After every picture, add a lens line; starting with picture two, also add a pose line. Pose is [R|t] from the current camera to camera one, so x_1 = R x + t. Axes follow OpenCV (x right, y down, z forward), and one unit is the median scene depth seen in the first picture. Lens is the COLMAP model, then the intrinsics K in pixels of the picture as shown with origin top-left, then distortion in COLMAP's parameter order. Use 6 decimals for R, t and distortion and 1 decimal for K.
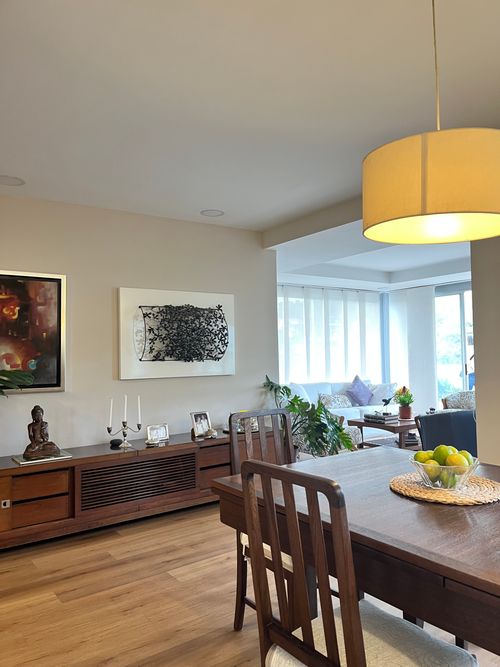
lens RADIAL K [[510.1, 0, 247.5], [0, 510.1, 338.8], [0, 0, 1]] dist [0.050166, -0.082012]
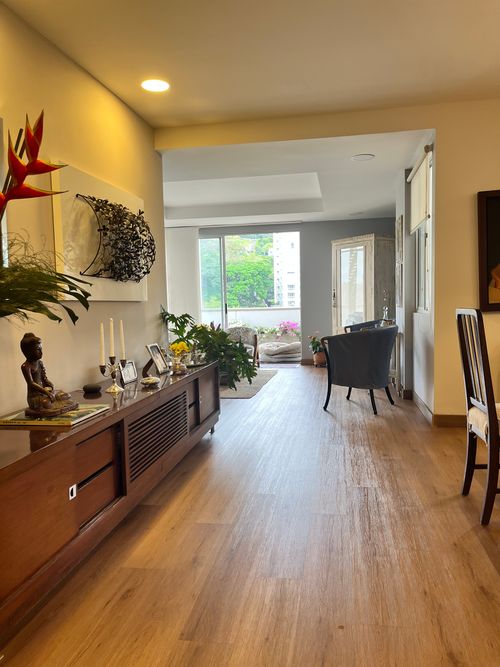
lens RADIAL K [[510.1, 0, 247.5], [0, 510.1, 338.8], [0, 0, 1]] dist [0.050166, -0.082012]
pose [[0.717848, -0.038114, 0.695155, -0.304800], [-0.021697, 0.996791, 0.077057, 0.040603], [-0.695861, -0.070398, 0.714718, 0.189649]]
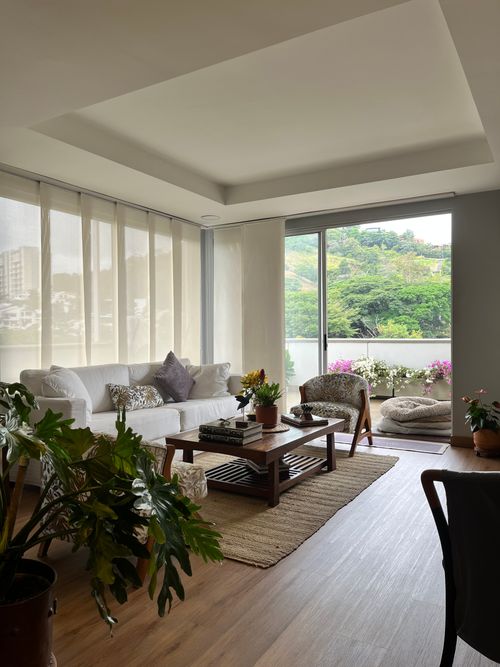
lens RADIAL K [[510.1, 0, 247.5], [0, 510.1, 338.8], [0, 0, 1]] dist [0.050166, -0.082012]
pose [[0.911712, 0.007252, 0.410766, 0.048576], [-0.026040, 0.998854, 0.040163, 0.030598], [-0.410004, -0.047313, 0.910856, 0.424468]]
